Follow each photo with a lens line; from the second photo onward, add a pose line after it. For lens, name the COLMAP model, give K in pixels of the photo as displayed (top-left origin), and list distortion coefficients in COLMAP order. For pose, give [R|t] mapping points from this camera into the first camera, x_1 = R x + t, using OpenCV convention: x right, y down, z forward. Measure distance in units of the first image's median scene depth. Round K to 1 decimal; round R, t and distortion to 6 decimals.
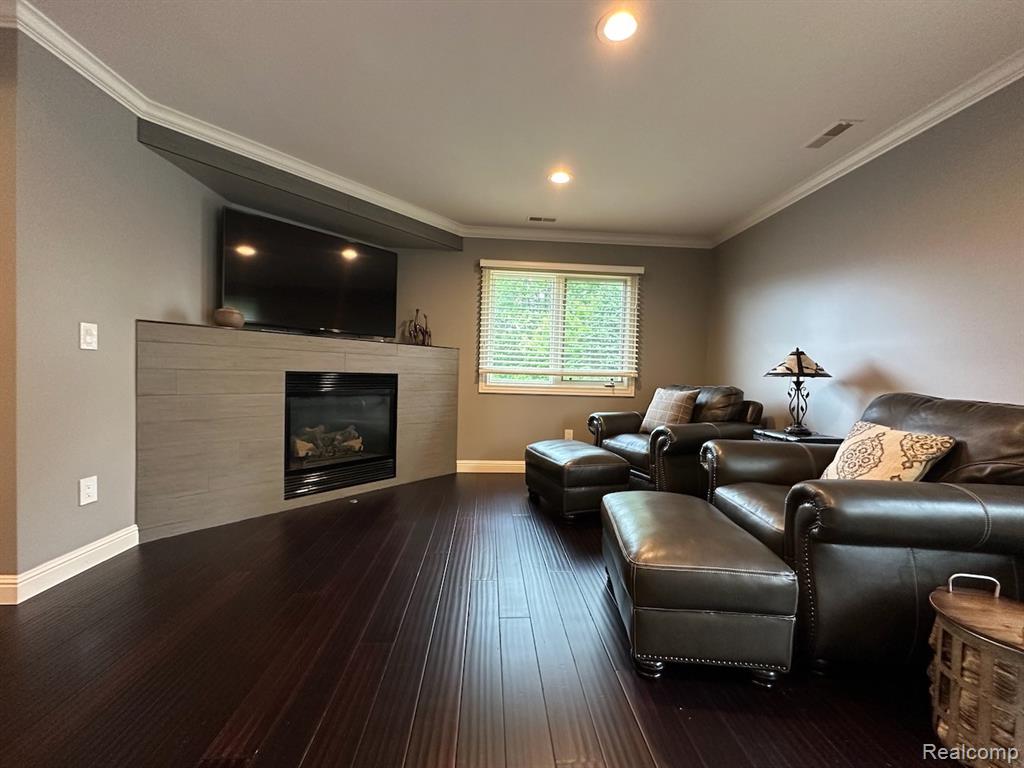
lens RADIAL K [[411.3, 0, 509.7], [0, 411.3, 379.0], [0, 0, 1]] dist [-0.003733, 0.000782]
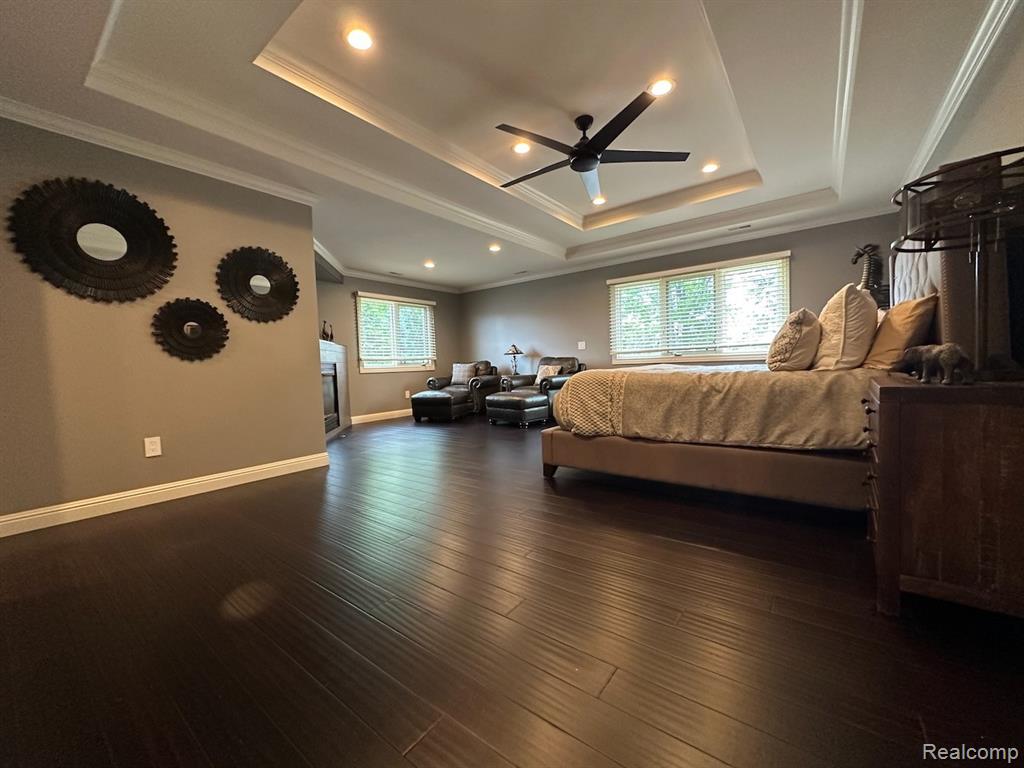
lens RADIAL K [[411.3, 0, 509.5], [0, 411.3, 383.4], [0, 0, 1]] dist [-0.003733, 0.000782]
pose [[0.653643, -0.085184, 0.751994, -0.993880], [0.064822, 0.996295, 0.056514, 0.021142], [-0.754022, 0.011806, 0.656743, -0.554205]]
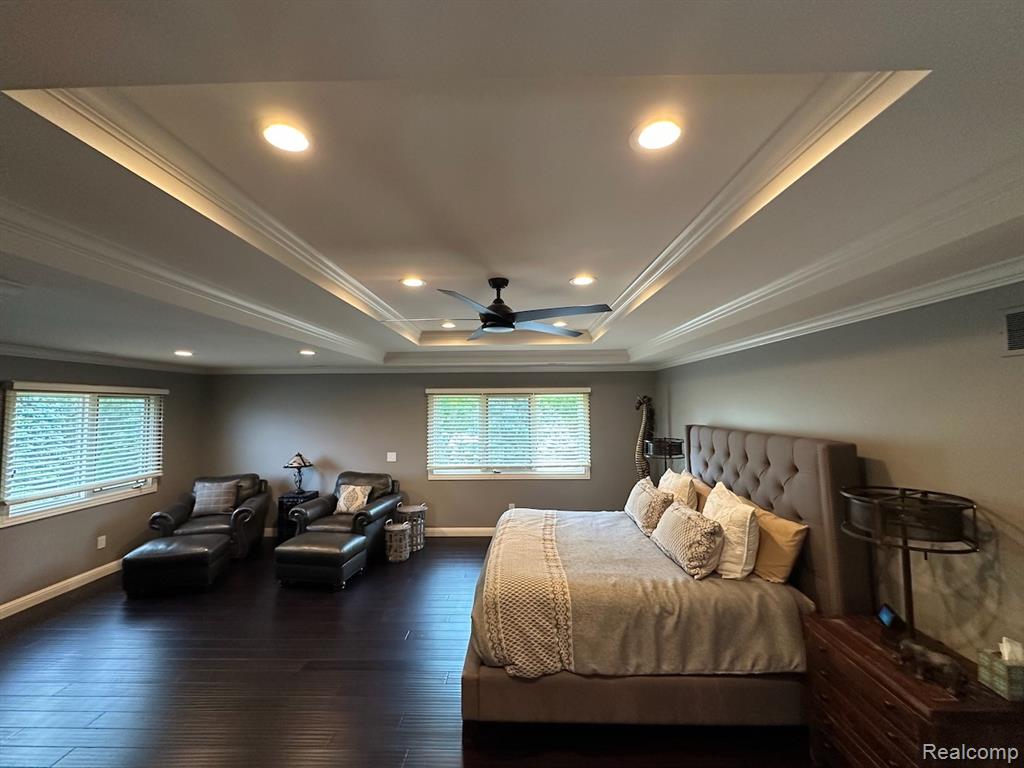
lens RADIAL K [[411.3, 0, 511.8], [0, 411.3, 380.2], [0, 0, 1]] dist [-0.003733, 0.000782]
pose [[0.070356, 0.027002, 0.997156, -0.965536], [0.024638, 0.999282, -0.028798, -0.257663], [-0.997218, 0.026594, 0.069640, -0.190452]]
